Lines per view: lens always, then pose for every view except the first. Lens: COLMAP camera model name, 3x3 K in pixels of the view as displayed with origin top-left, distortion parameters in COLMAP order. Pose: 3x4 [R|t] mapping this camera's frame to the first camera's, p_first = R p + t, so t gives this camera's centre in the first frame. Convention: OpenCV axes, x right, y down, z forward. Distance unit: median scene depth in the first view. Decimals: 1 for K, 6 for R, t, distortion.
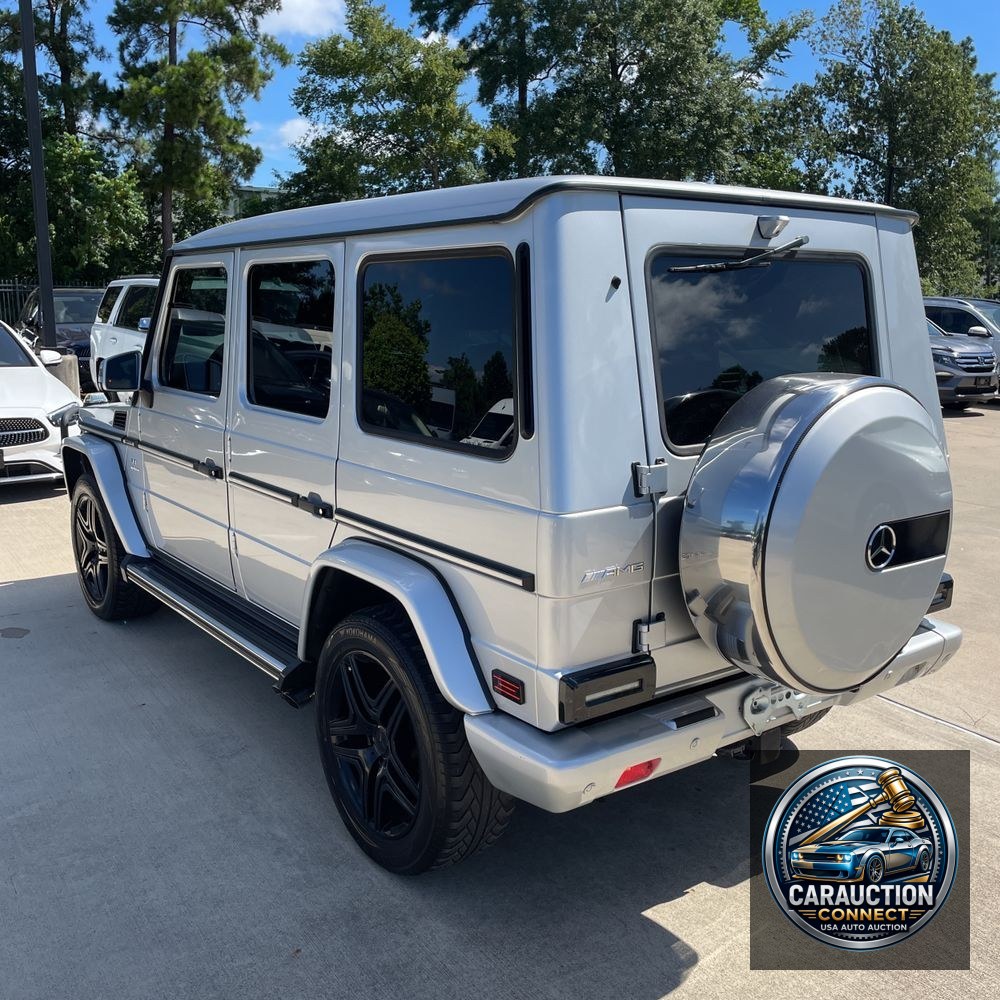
lens RADIAL K [[1028.6, 0, 490.4], [0, 1028.6, 499.8], [0, 0, 1]] dist [0.028805, 0.000000]
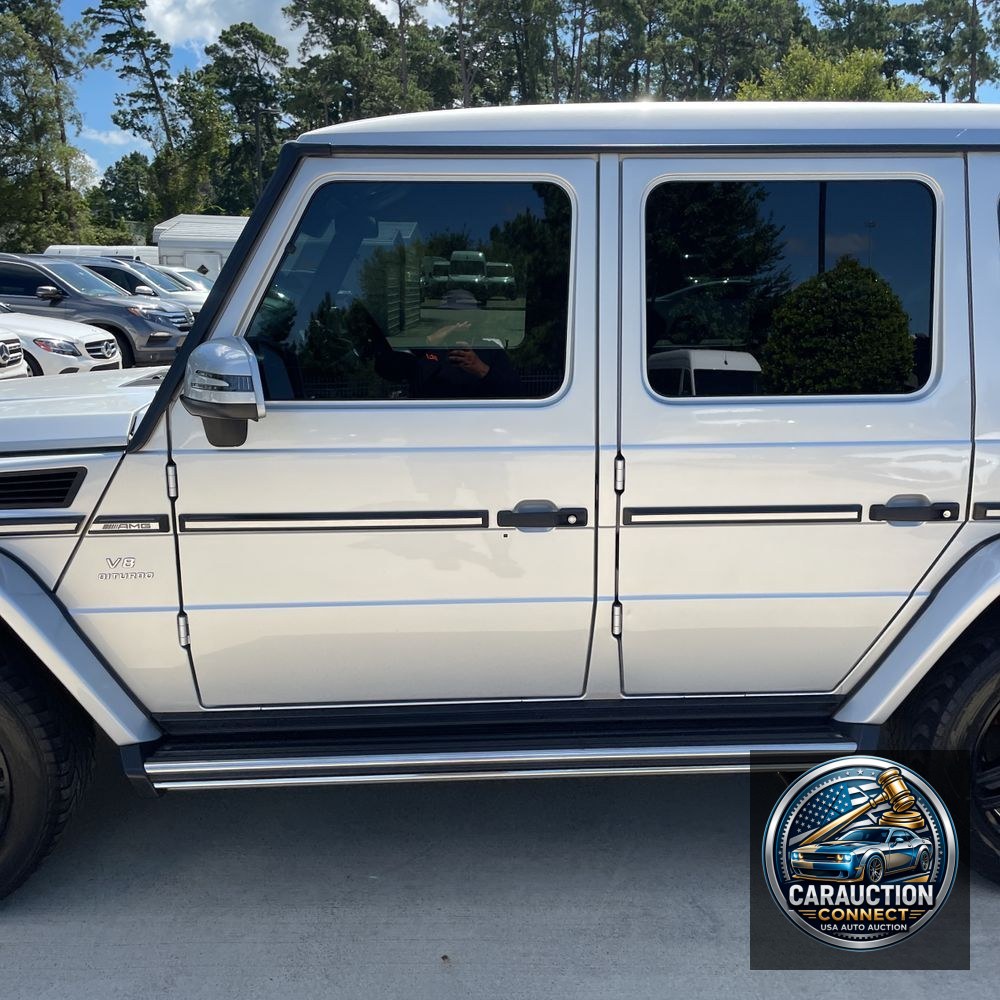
lens RADIAL K [[1028.6, 0, 512.2], [0, 1028.6, 491.0], [0, 0, 1]] dist [0.028805, 0.000000]
pose [[0.556241, -0.180268, 0.811233, -0.066649], [0.158796, 0.981258, 0.109168, -0.009736], [-0.815708, 0.068097, 0.574441, 0.056712]]
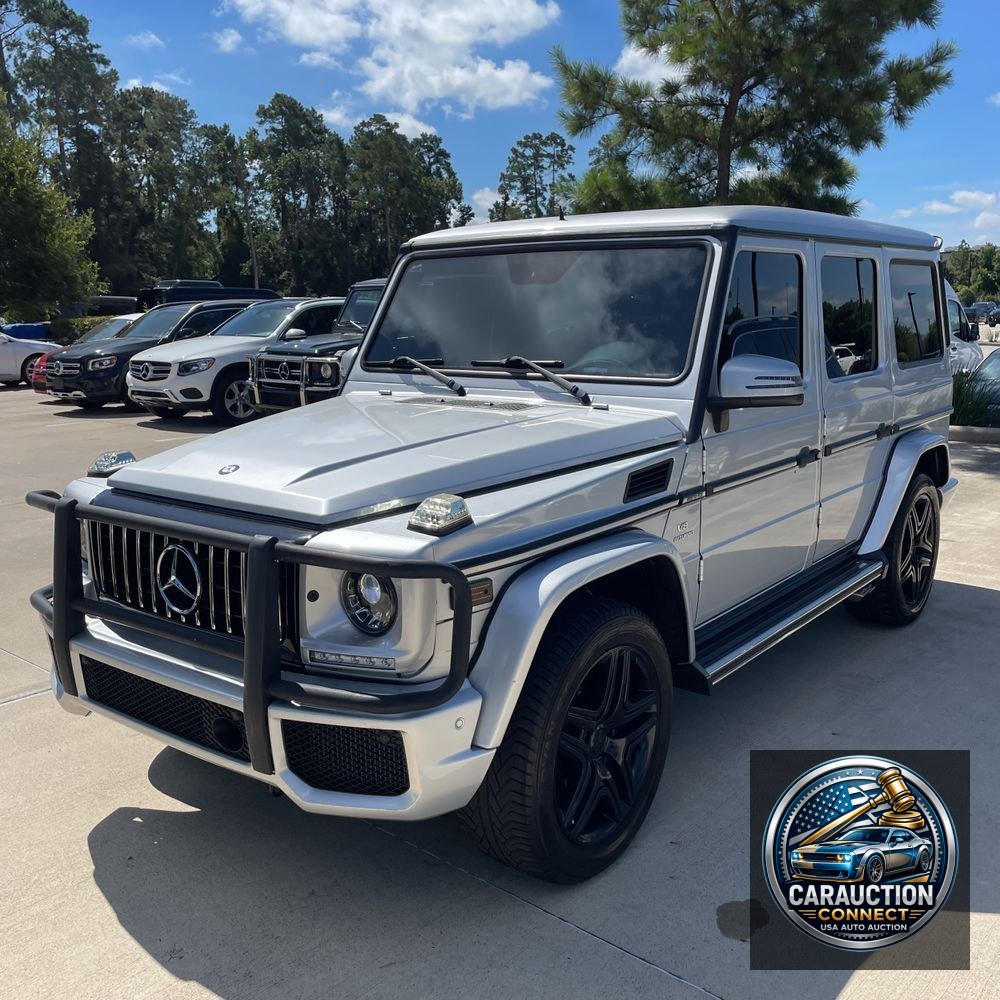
lens RADIAL K [[1028.6, 0, 508.2], [0, 1028.6, 505.8], [0, 0, 1]] dist [0.028805, 0.000000]
pose [[-0.269188, -0.188577, 0.944445, -0.099159], [0.187667, 0.951574, 0.243490, -0.024386], [-0.944626, 0.242786, -0.220763, 0.129472]]
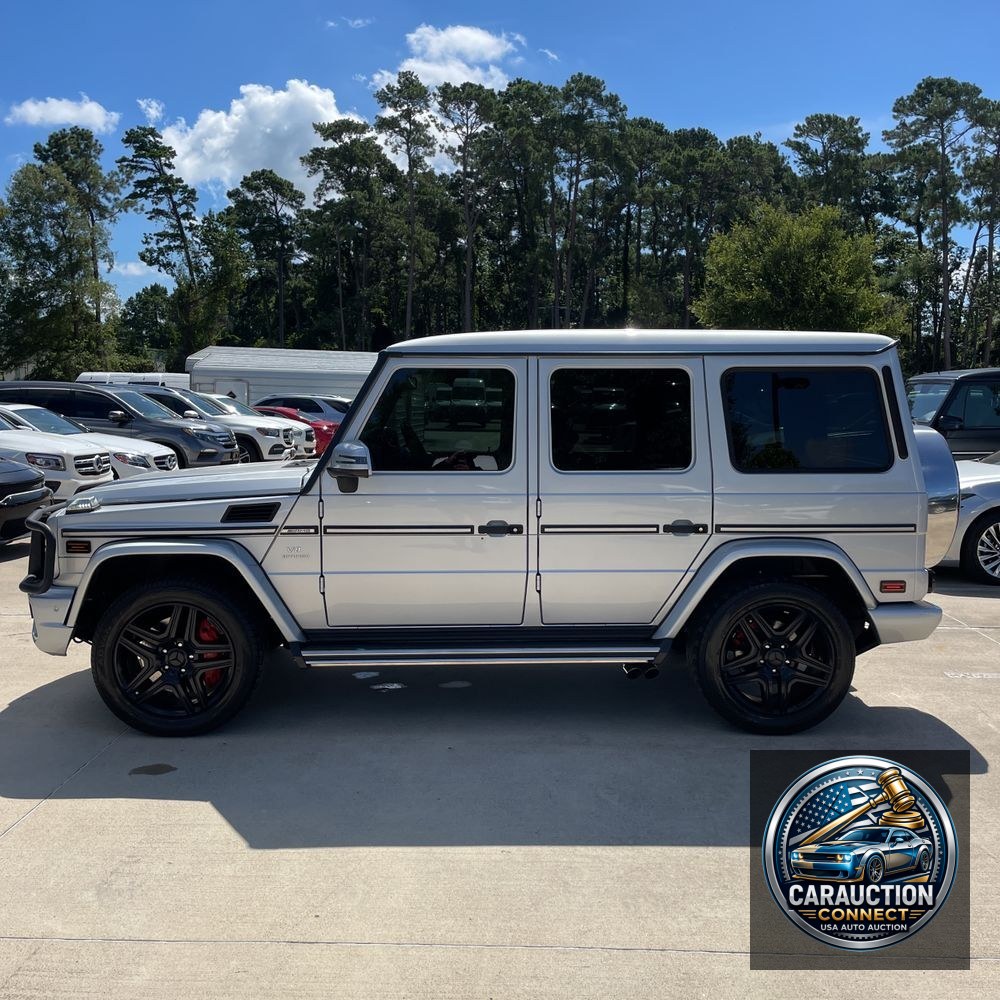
lens RADIAL K [[1028.6, 0, 496.1], [0, 1028.6, 501.2], [0, 0, 1]] dist [0.028805, 0.000000]
pose [[0.569725, -0.088620, 0.817043, -0.110460], [0.152880, 0.988245, 0.000586, -0.005438], [-0.807490, 0.124576, 0.576576, 0.024310]]
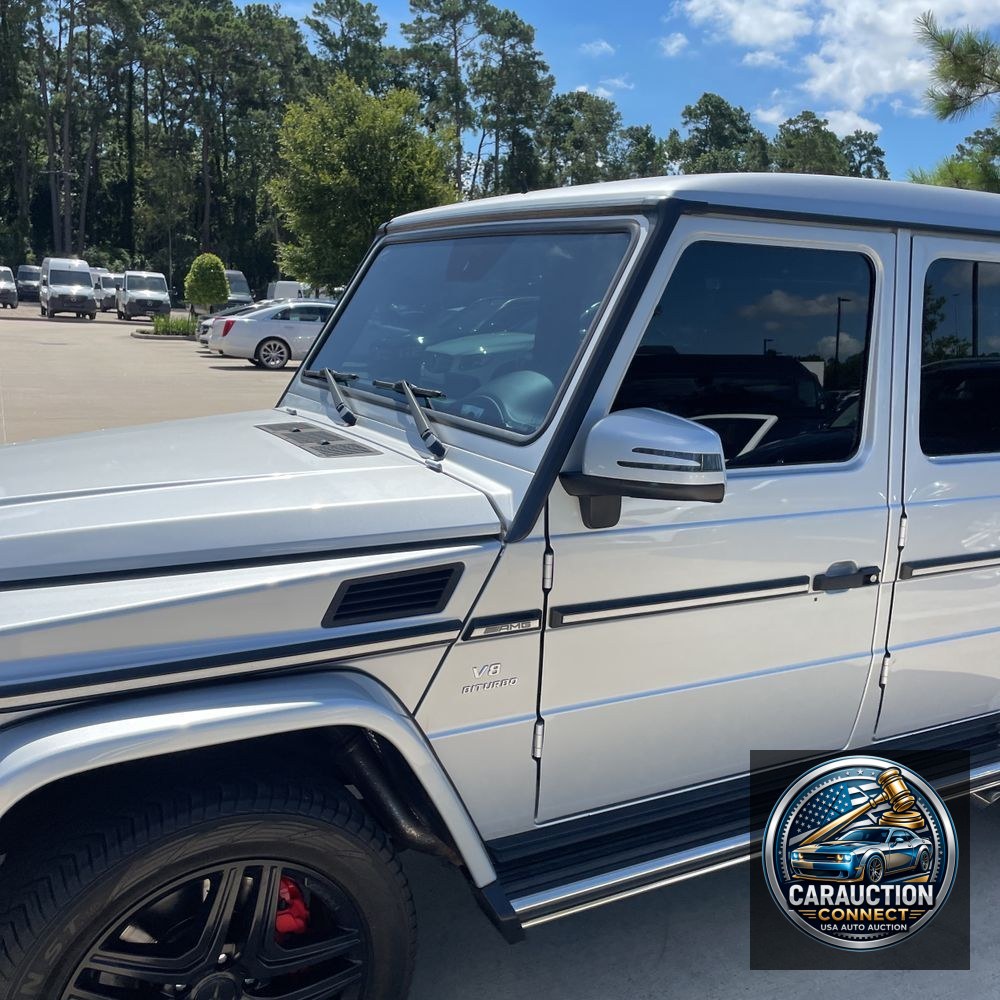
lens RADIAL K [[1028.6, 0, 490.2], [0, 1028.6, 495.5], [0, 0, 1]] dist [0.028805, 0.000000]
pose [[0.135009, -0.187580, 0.972927, -0.077683], [0.143178, 0.975304, 0.168171, -0.018408], [-0.980445, 0.116597, 0.158532, 0.094936]]
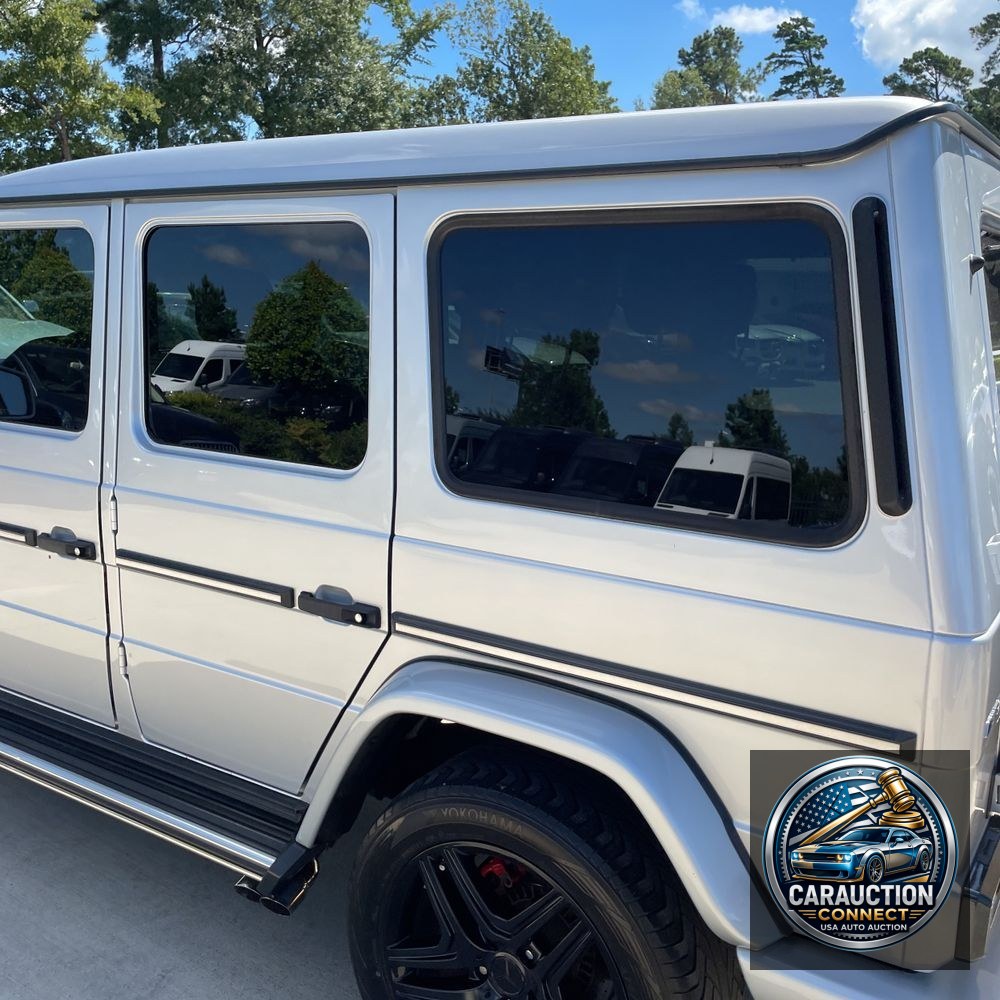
lens RADIAL K [[1028.6, 0, 495.3], [0, 1028.6, 490.4], [0, 0, 1]] dist [0.028805, 0.000000]
pose [[0.939828, -0.048253, 0.338223, -0.020453], [0.045880, 0.998834, 0.015012, -0.005069], [-0.338554, 0.001409, 0.940946, 0.025827]]
